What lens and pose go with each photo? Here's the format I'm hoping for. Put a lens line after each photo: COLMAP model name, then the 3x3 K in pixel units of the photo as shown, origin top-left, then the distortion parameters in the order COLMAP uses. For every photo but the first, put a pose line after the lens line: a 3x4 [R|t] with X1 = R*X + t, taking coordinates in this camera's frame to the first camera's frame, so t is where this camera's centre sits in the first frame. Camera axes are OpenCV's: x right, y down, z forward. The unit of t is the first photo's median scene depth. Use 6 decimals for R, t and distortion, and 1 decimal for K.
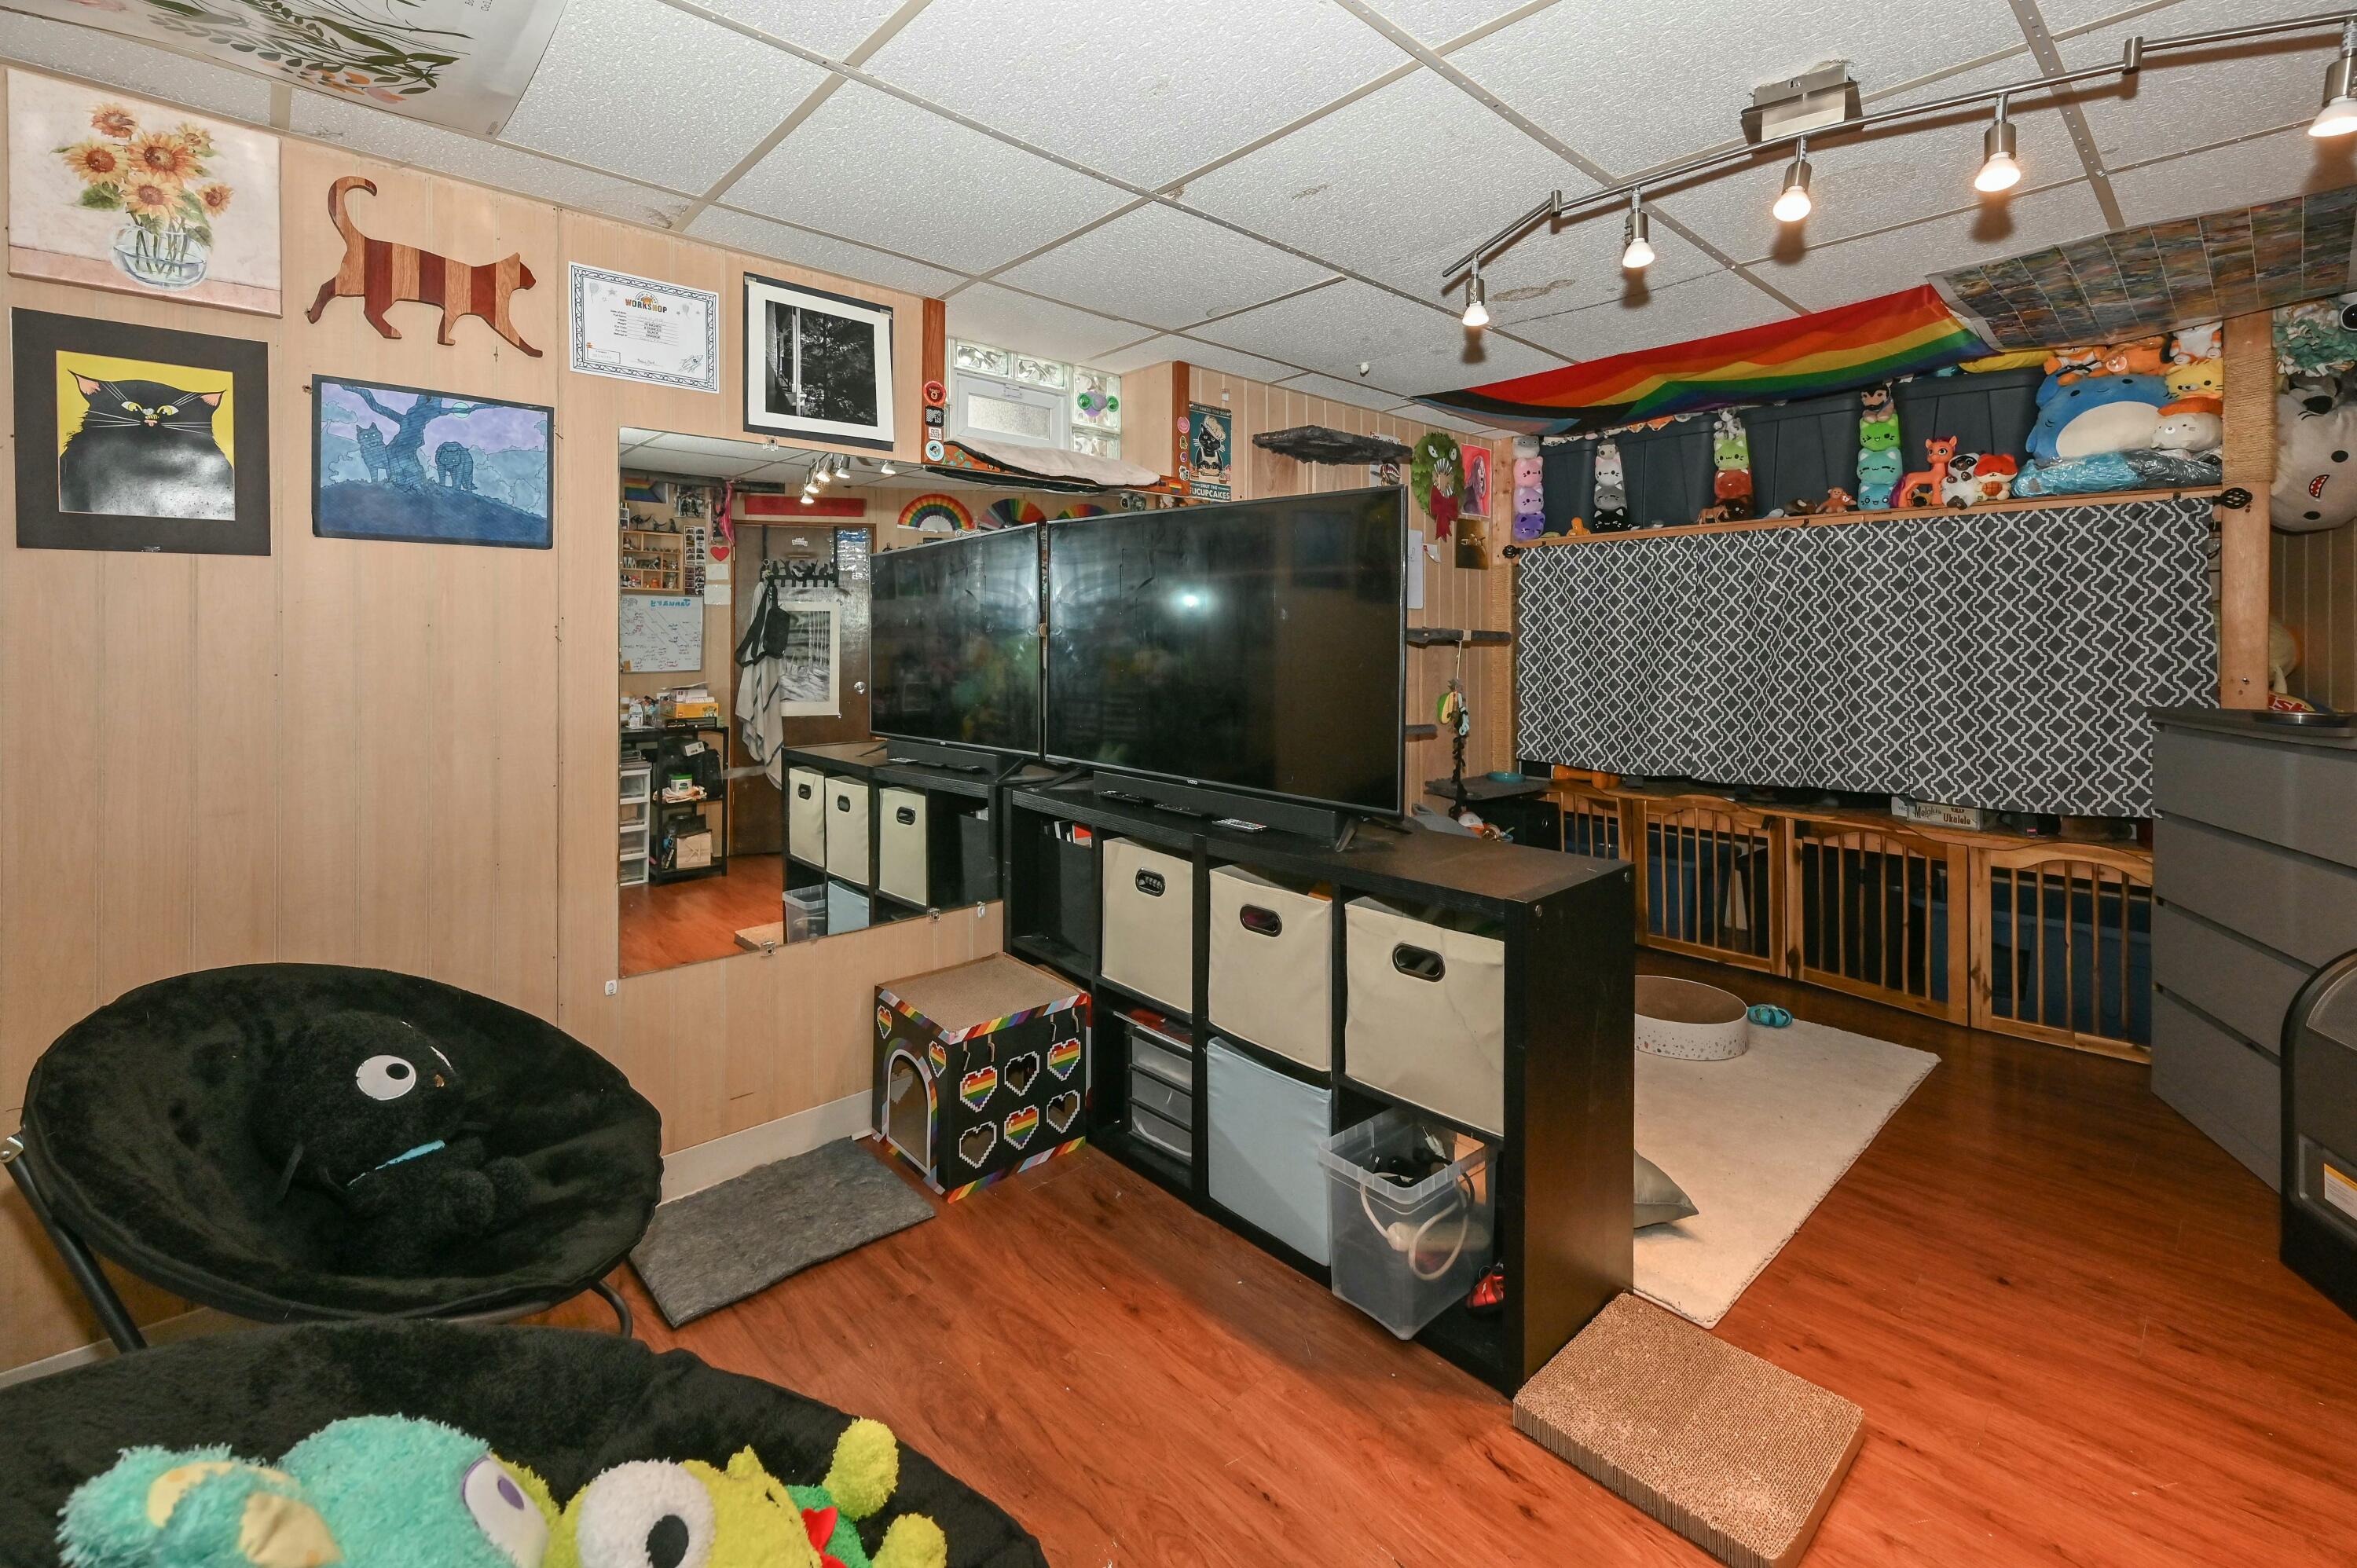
lens RADIAL K [[1017.6, 0, 1266.7], [0, 1017.6, 621.1], [0, 0, 1]] dist [0.004555, 0.000257]
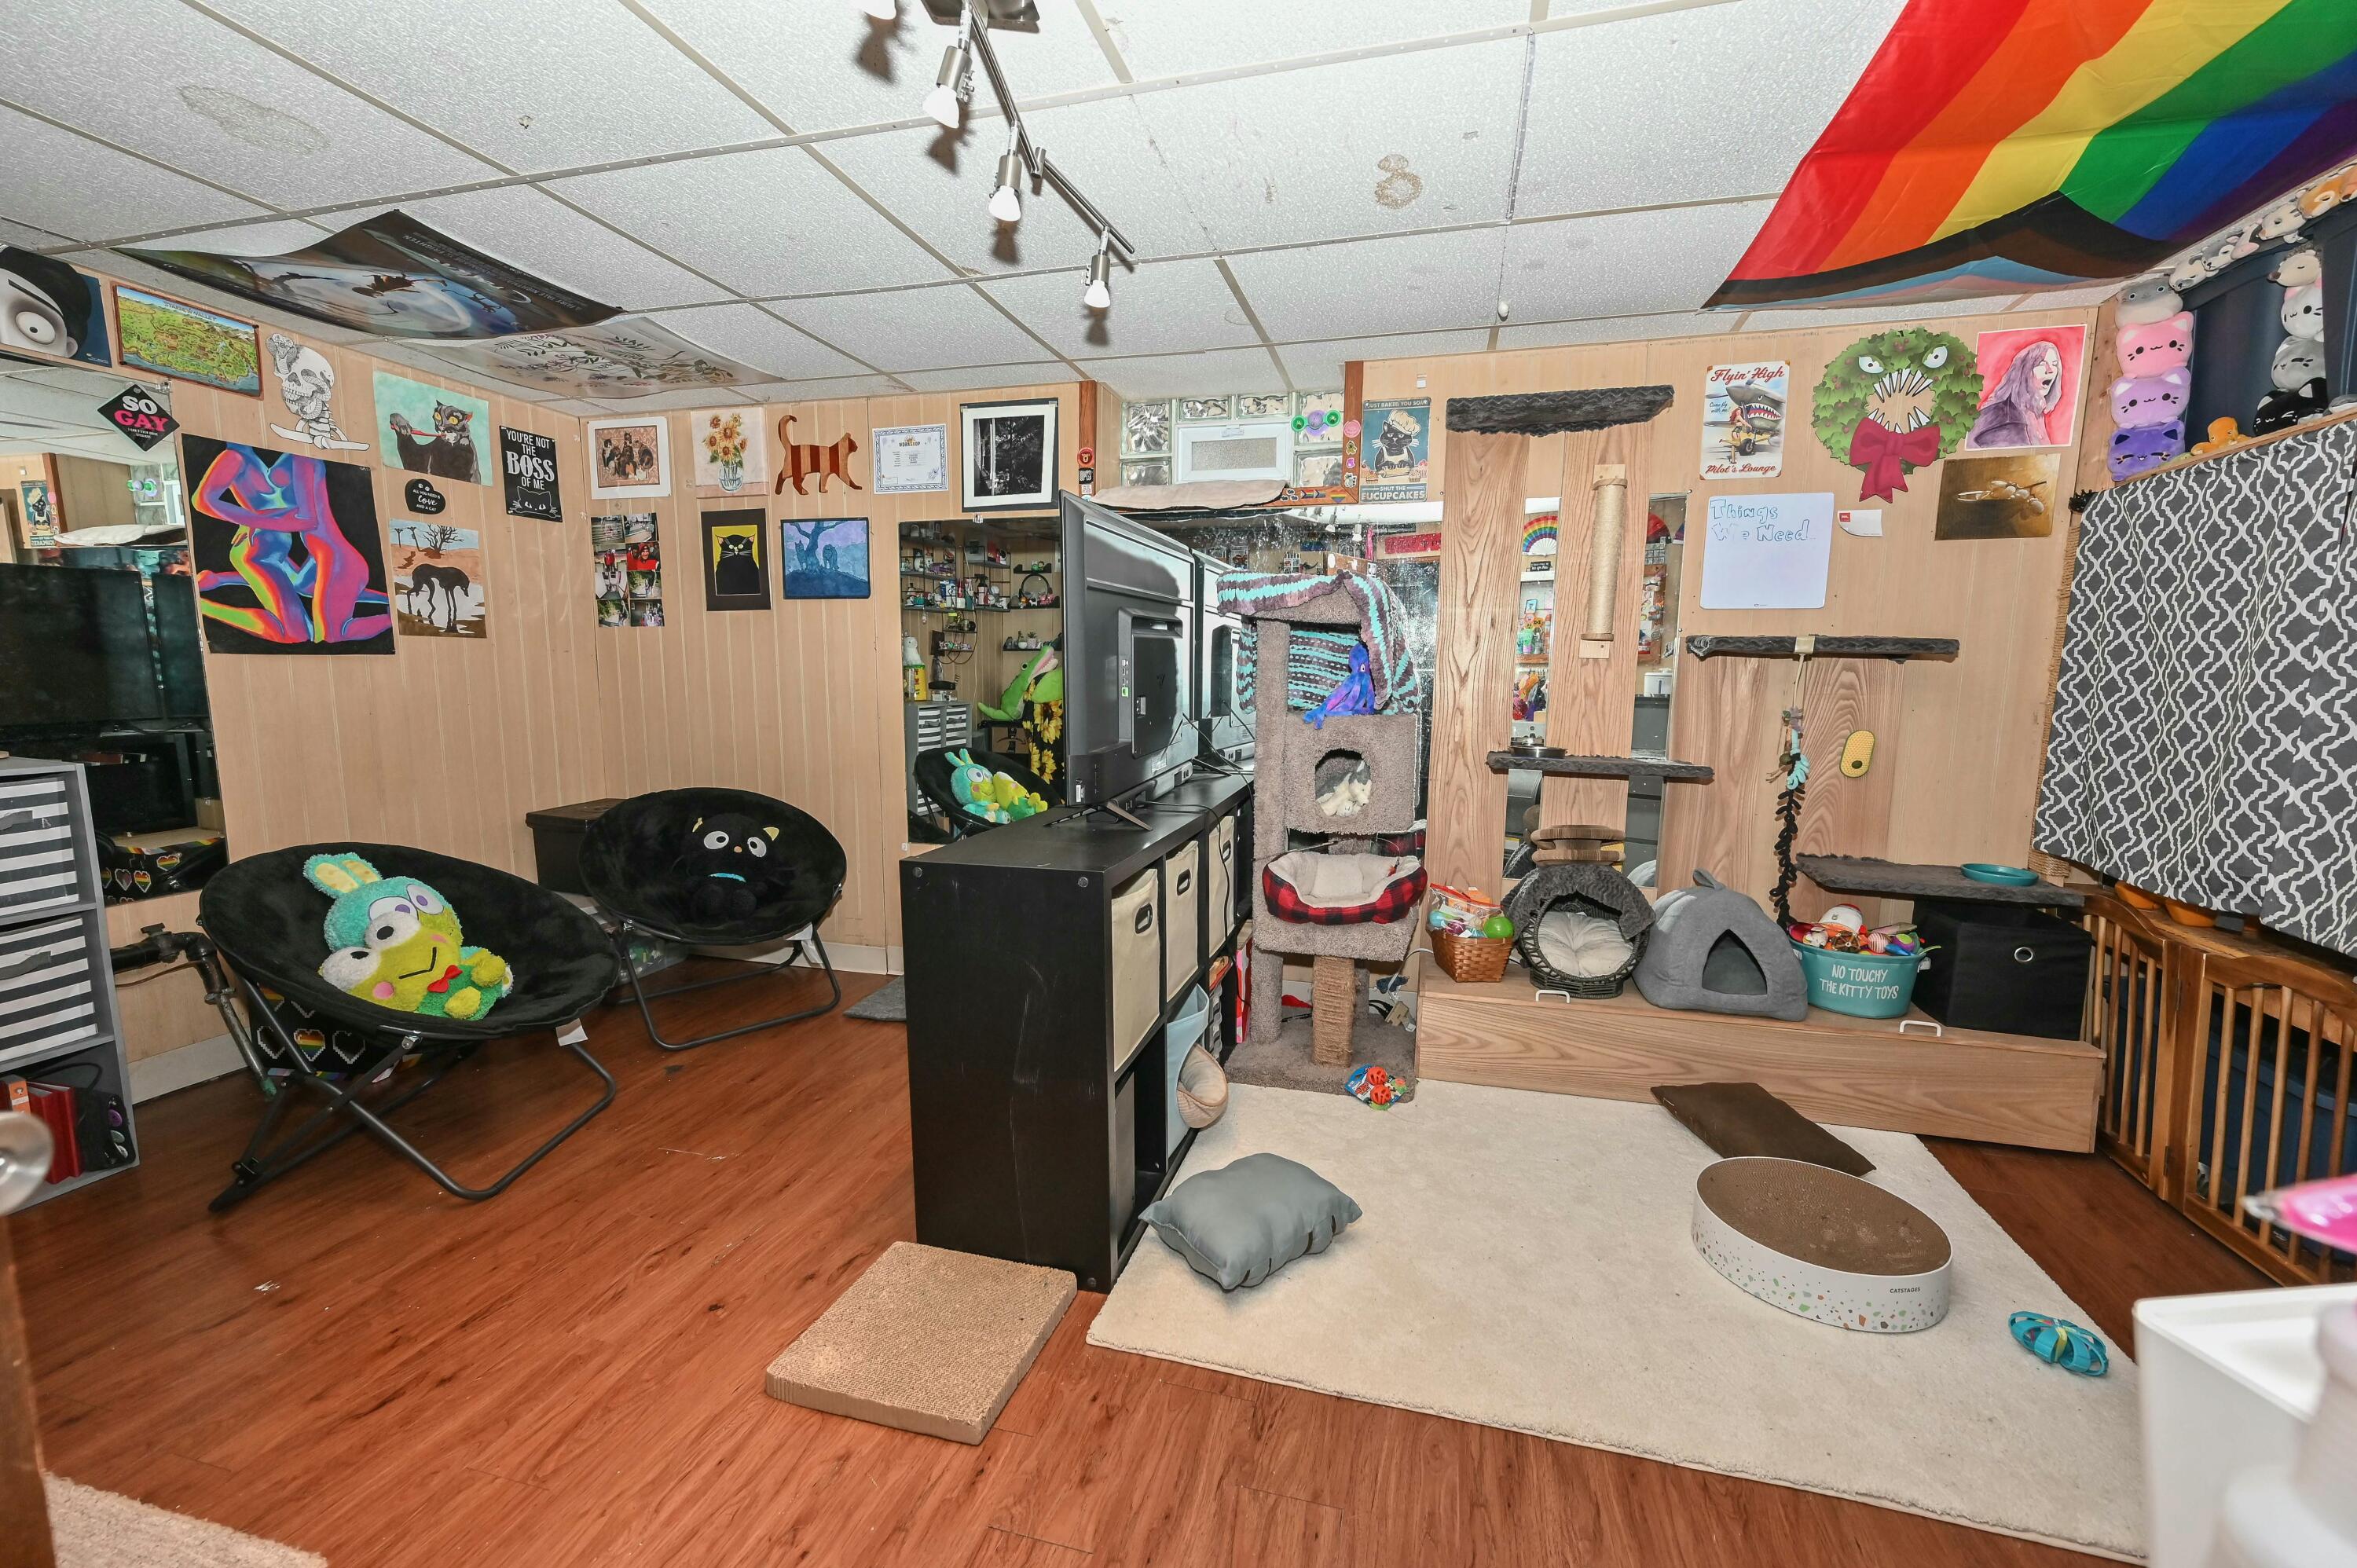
lens RADIAL K [[1017.6, 0, 1182.9], [0, 1017.6, 785.6], [0, 0, 1]] dist [0.004555, 0.000257]
pose [[0.495500, 0.102989, -0.862481, 1.094598], [0.007784, 0.992380, 0.122973, 0.038197], [0.868573, -0.067647, 0.490923, 0.550375]]
